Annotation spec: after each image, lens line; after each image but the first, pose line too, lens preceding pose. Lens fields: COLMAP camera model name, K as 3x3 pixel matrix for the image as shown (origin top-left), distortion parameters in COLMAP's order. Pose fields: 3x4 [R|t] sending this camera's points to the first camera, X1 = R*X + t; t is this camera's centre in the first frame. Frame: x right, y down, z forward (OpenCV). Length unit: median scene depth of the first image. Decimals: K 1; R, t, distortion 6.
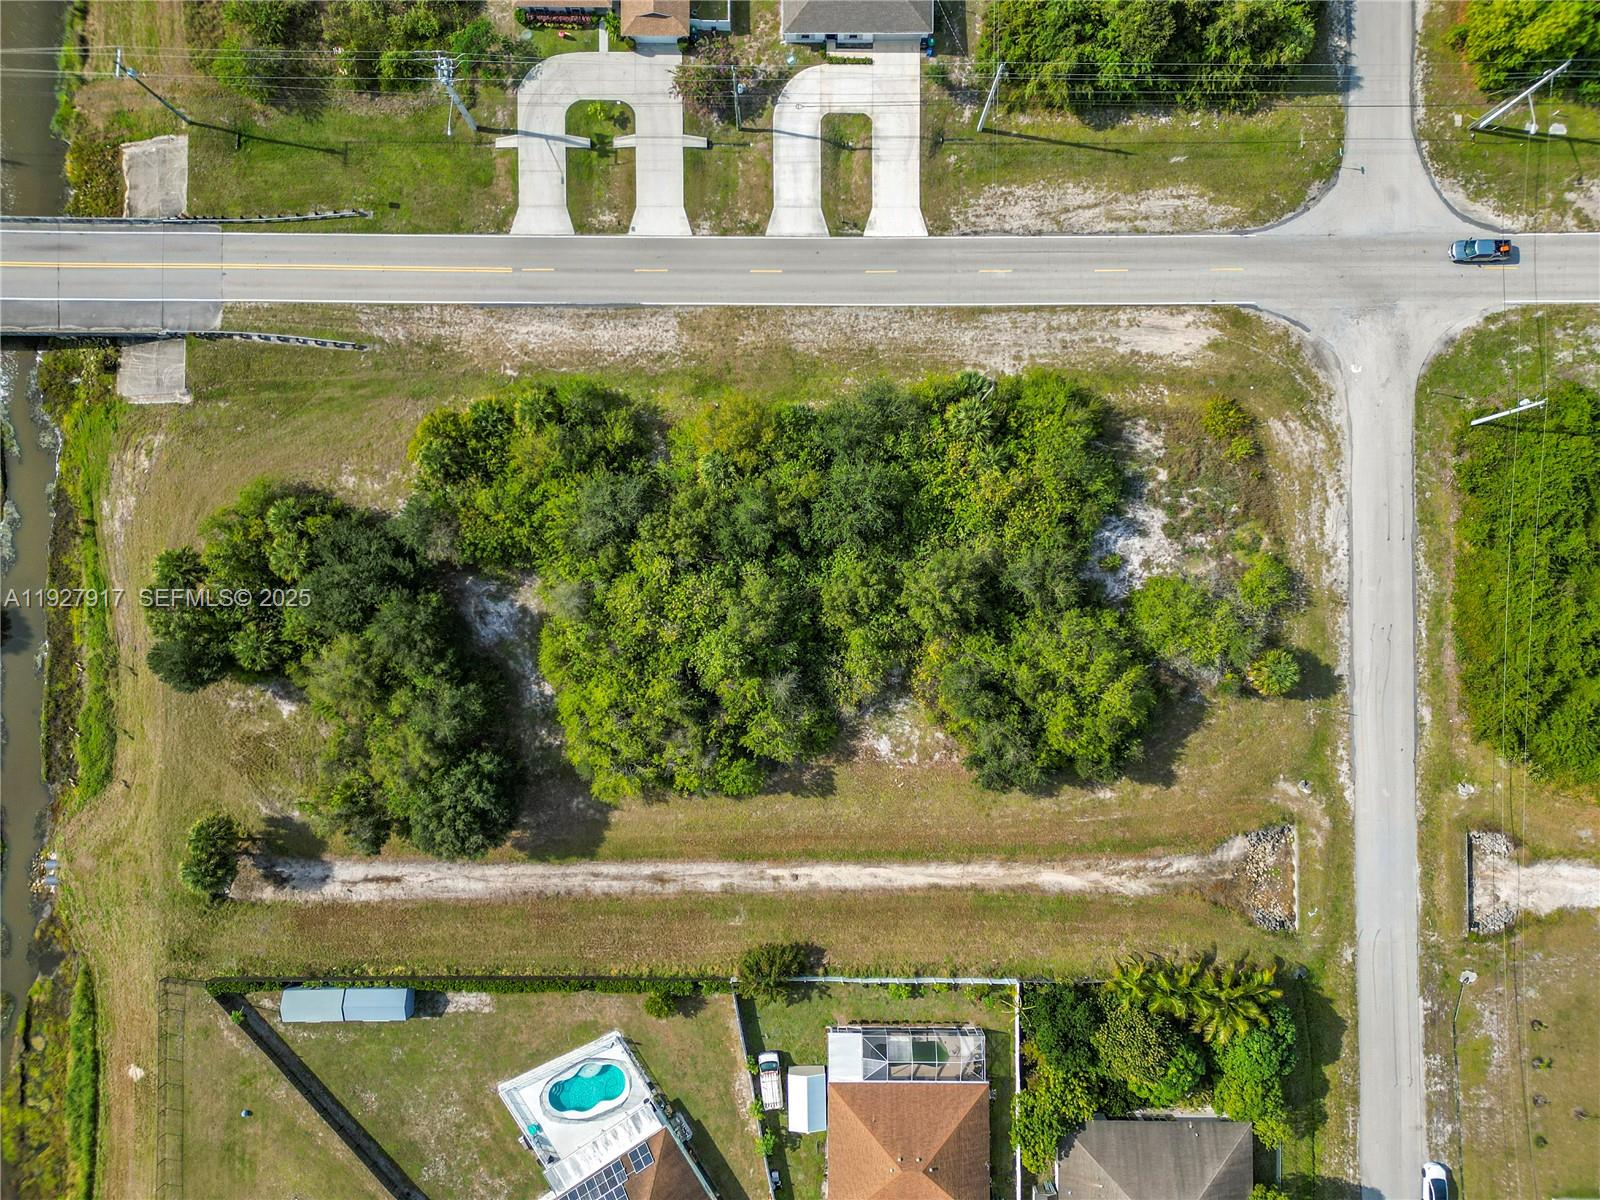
lens RADIAL K [[1107.7, 0, 802.3], [0, 1107.7, 601.2], [0, 0, 1]] dist [0.079087, -0.079602]
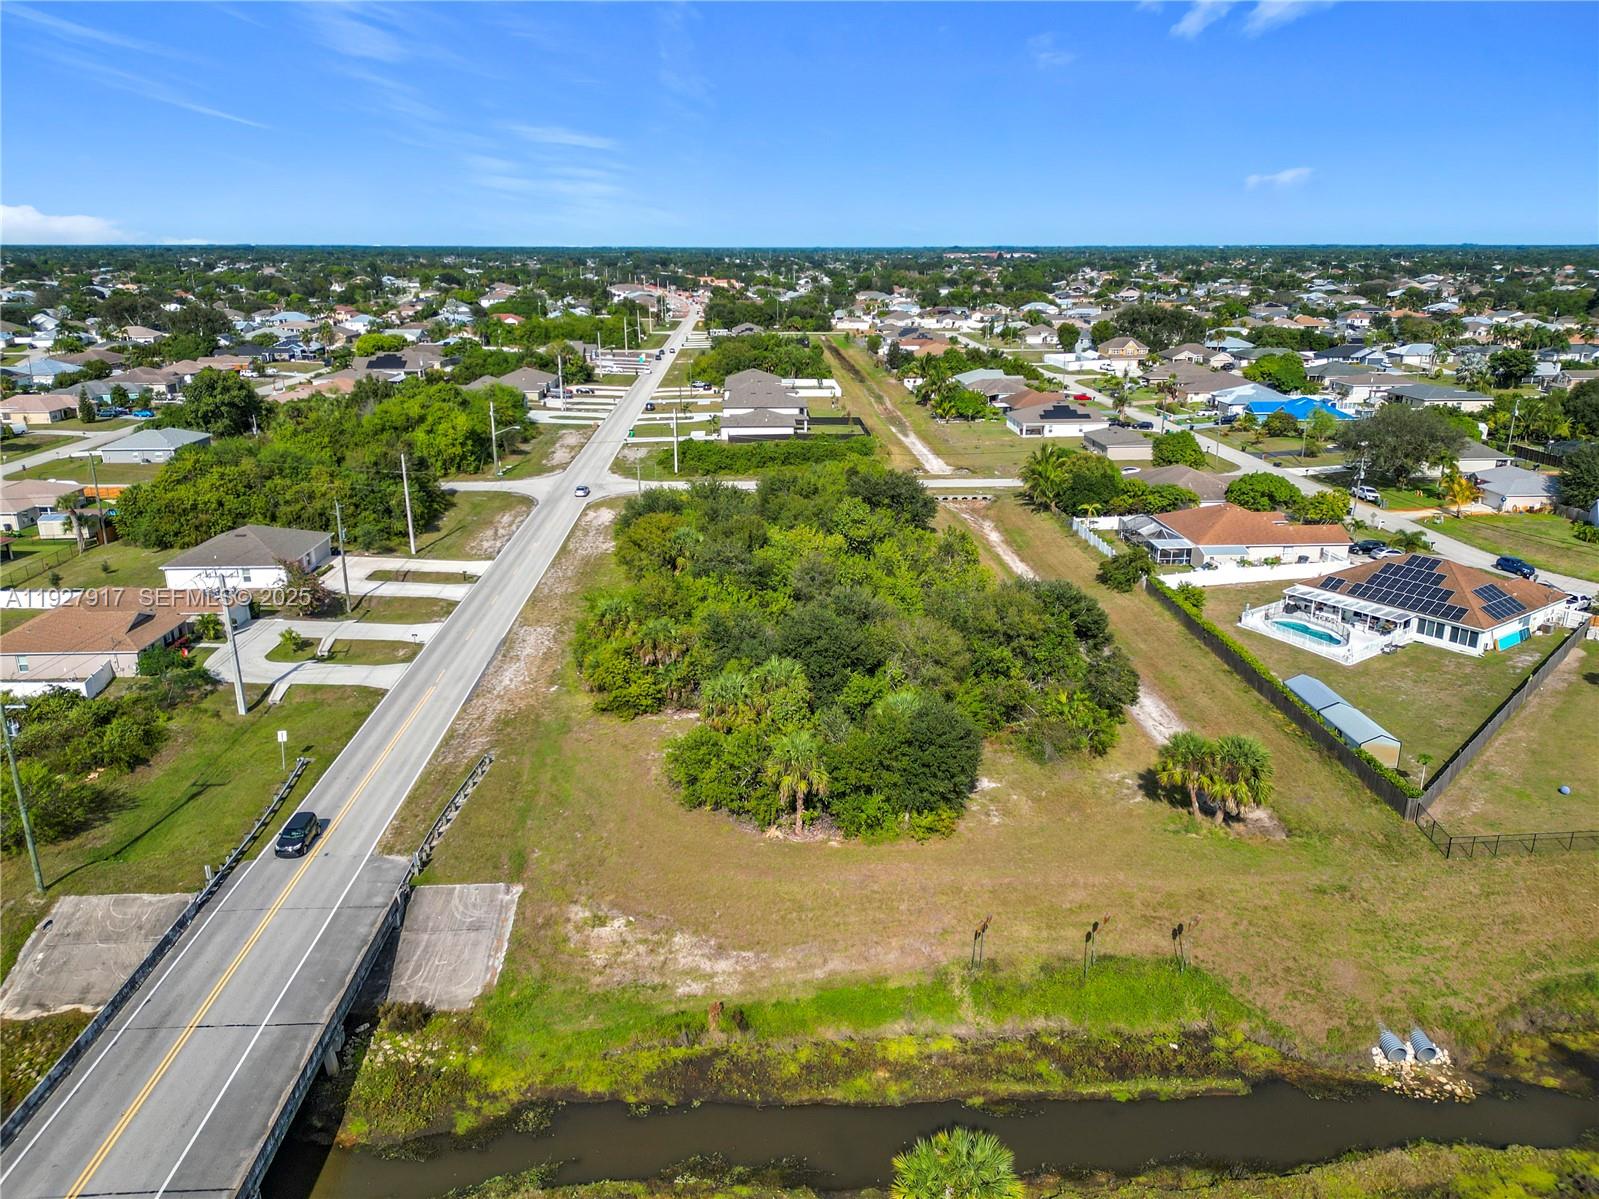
lens RADIAL K [[1131.5, 0, 799.0], [0, 1131.5, 601.0], [0, 0, 1]] dist [0.070592, -0.087256]
pose [[-0.049311, -0.295933, 0.953935, -1.104492], [0.998503, 0.008019, 0.054103, -0.063291], [-0.023660, 0.955175, 0.295095, 0.677544]]
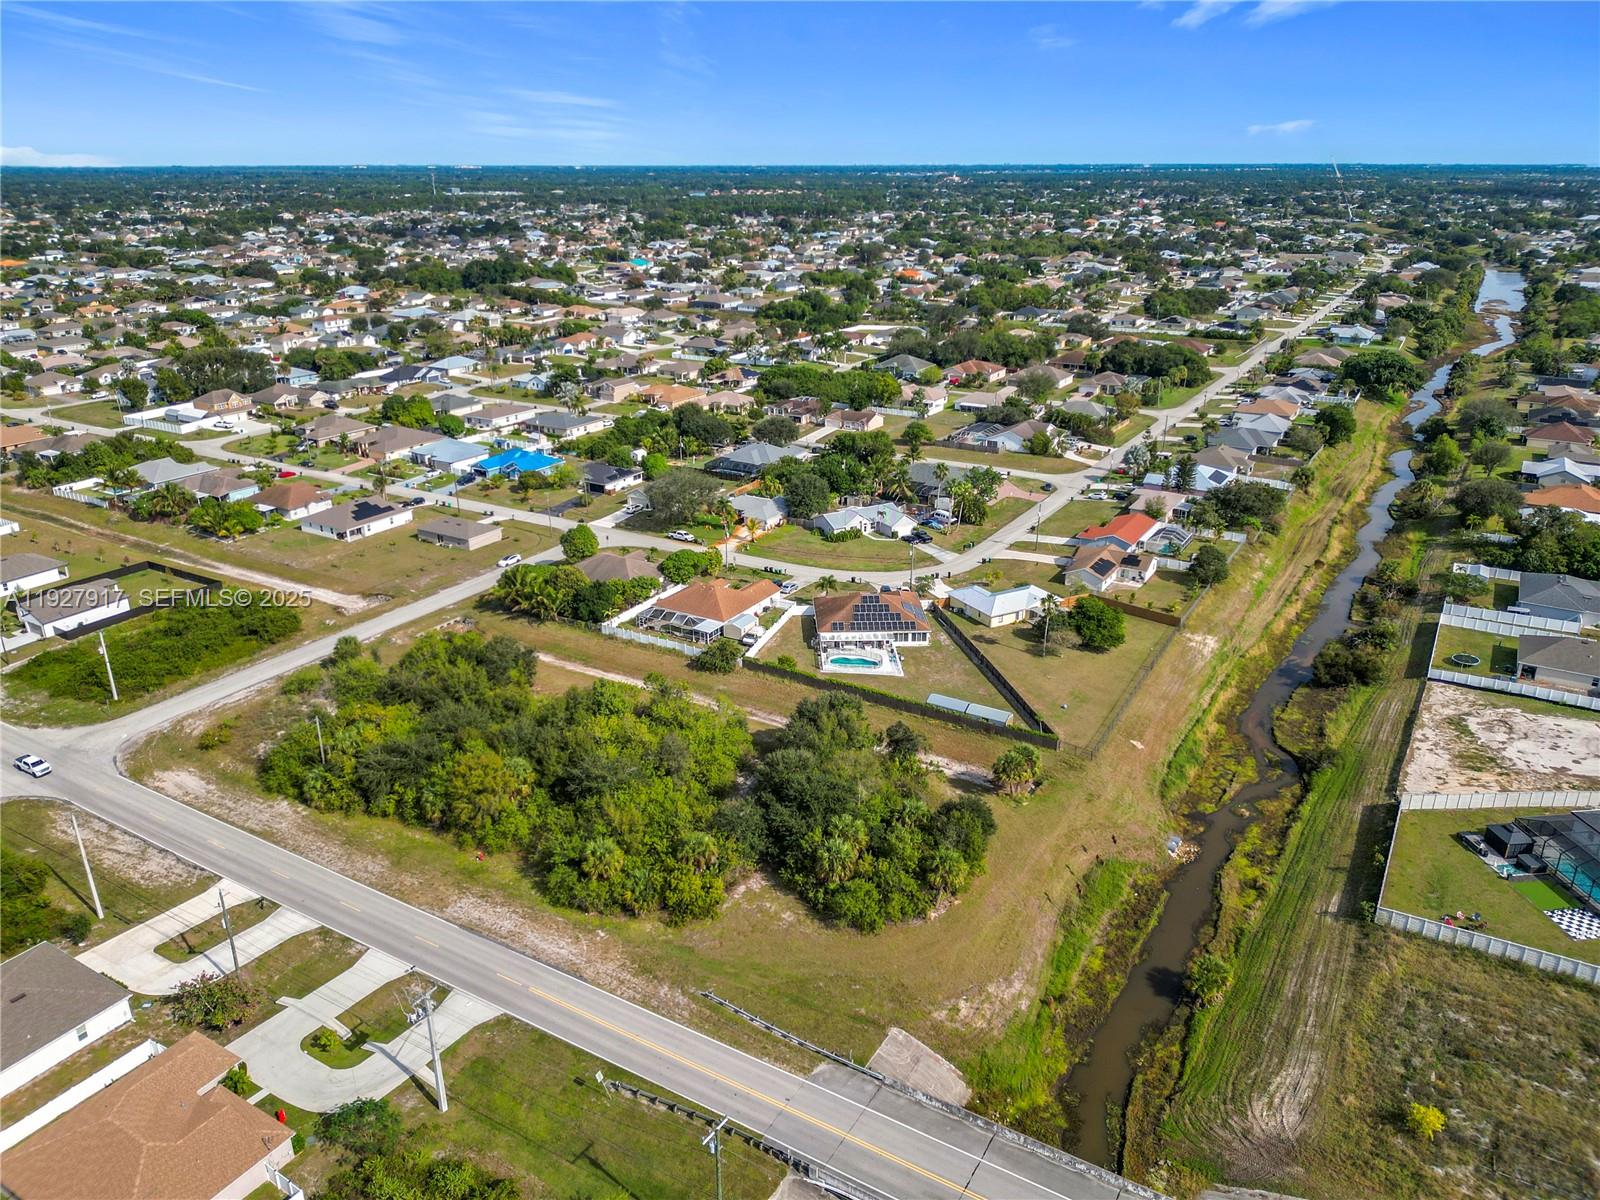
lens RADIAL K [[1137.1, 0, 799.6], [0, 1137.1, 605.6], [0, 0, 1]] dist [0.062626, -0.099245]
pose [[-0.859901, -0.182186, 0.476843, -0.872178], [0.510384, -0.290577, 0.809366, -0.883308], [-0.008896, 0.939347, 0.342852, 0.361072]]
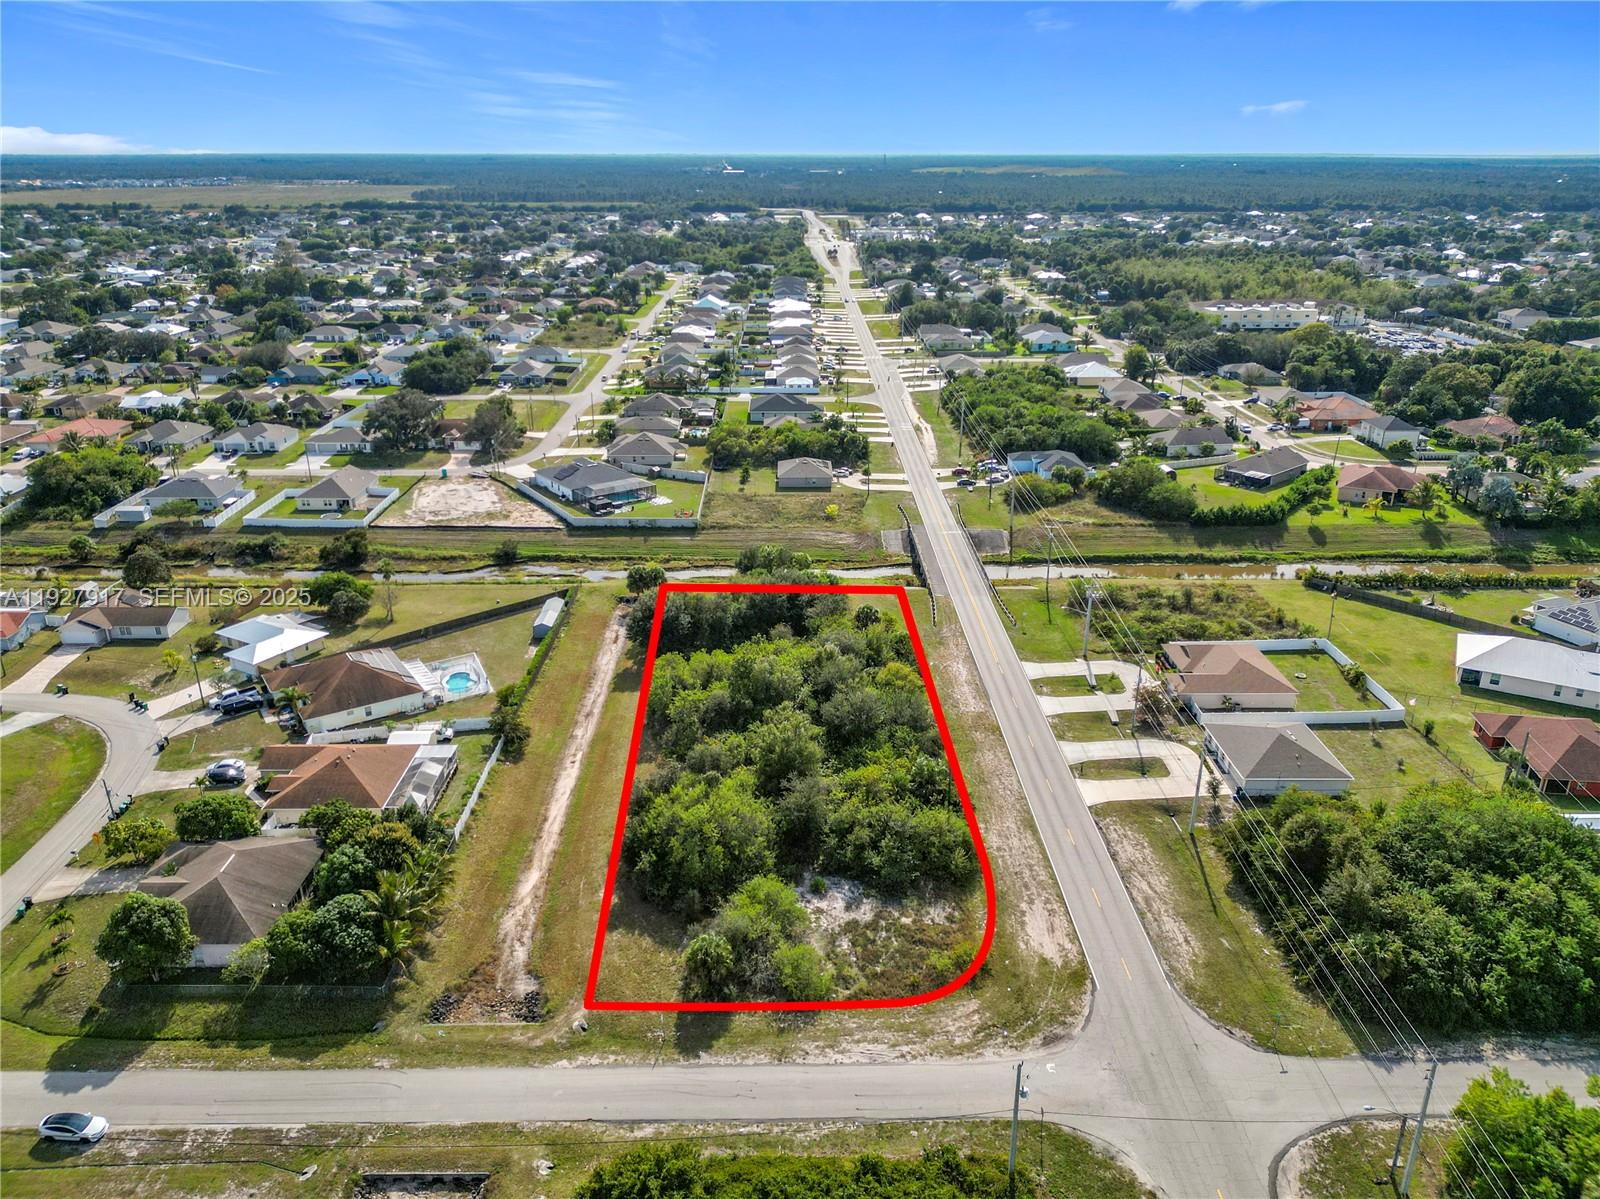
lens RADIAL K [[1142.5, 0, 799.7], [0, 1142.5, 603.5], [0, 0, 1]] dist [0.057456, -0.092088]
pose [[0.012138, 0.368118, -0.929700, 1.190512], [-0.999655, 0.026129, -0.002705, -0.019833], [0.023296, 0.929412, 0.368308, 0.338701]]
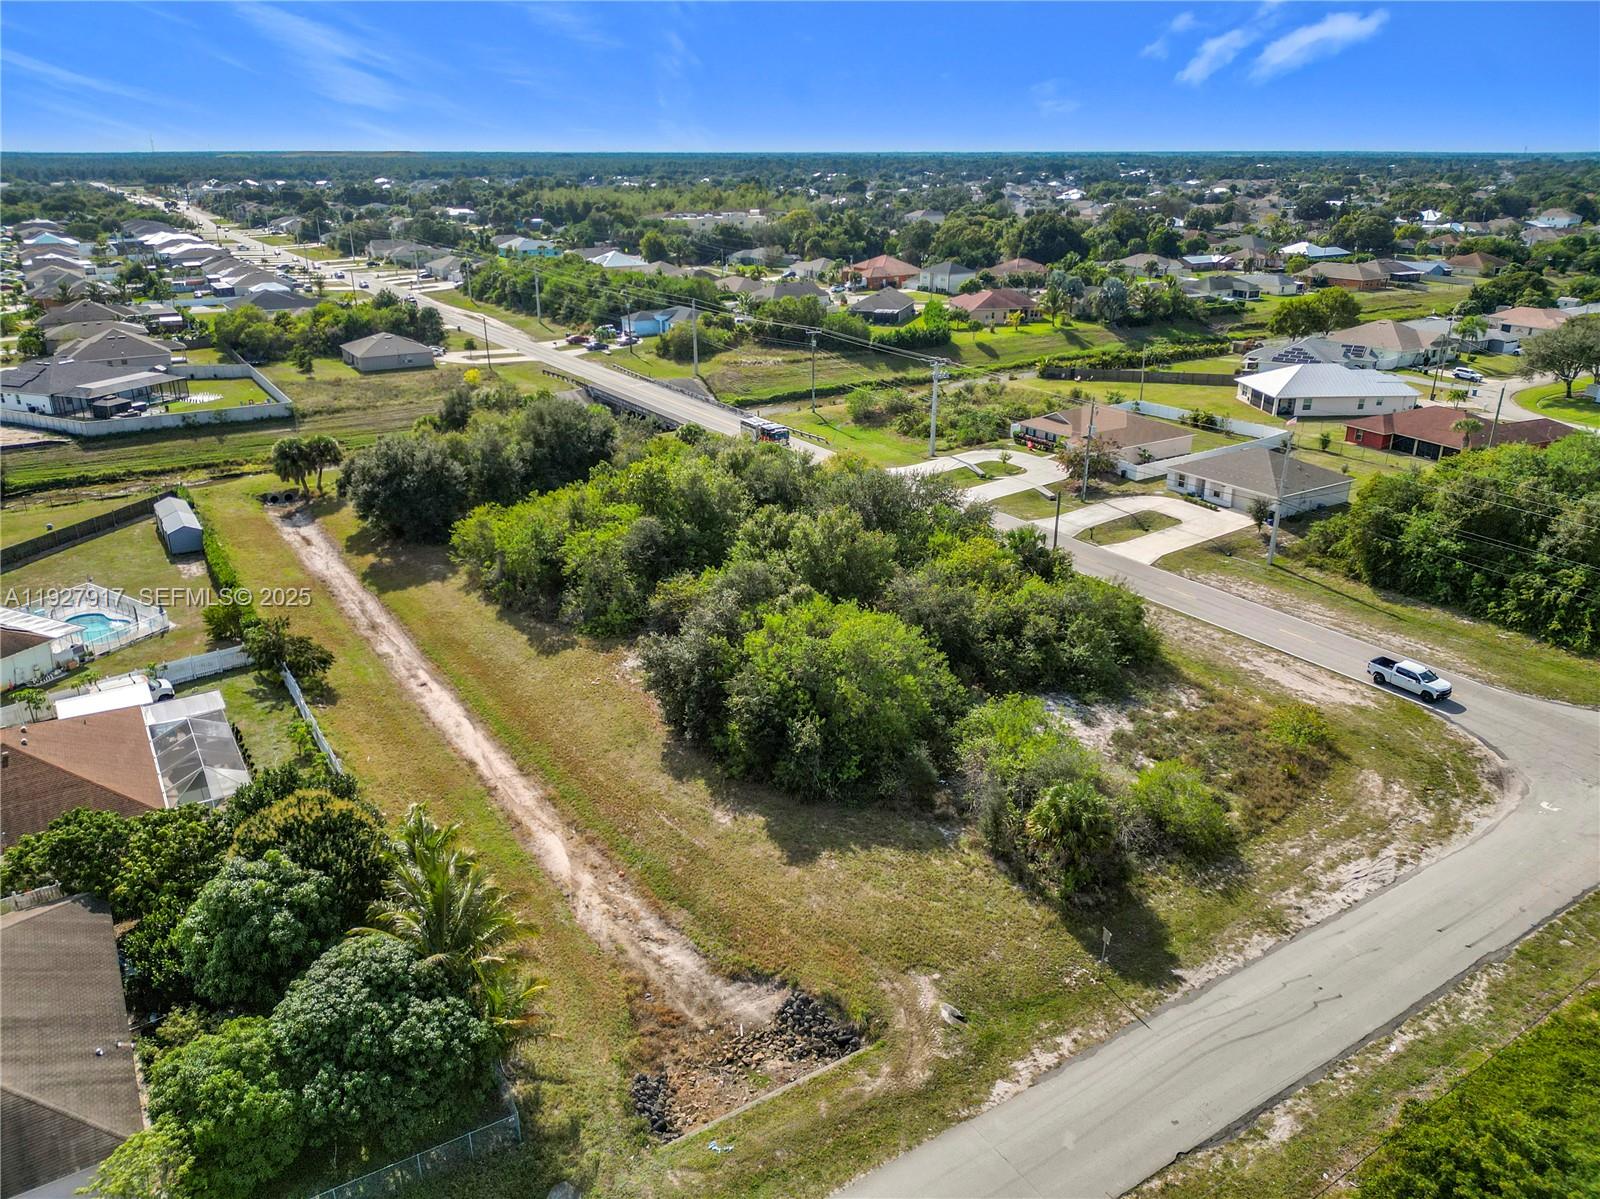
lens RADIAL K [[1142.5, 0, 799.7], [0, 1142.5, 603.5], [0, 0, 1]] dist [0.057456, -0.092088]
pose [[0.543248, 0.310818, -0.779919, 0.724178], [-0.839380, 0.220946, -0.496613, 0.410800], [0.017964, 0.924432, 0.380923, 0.664249]]
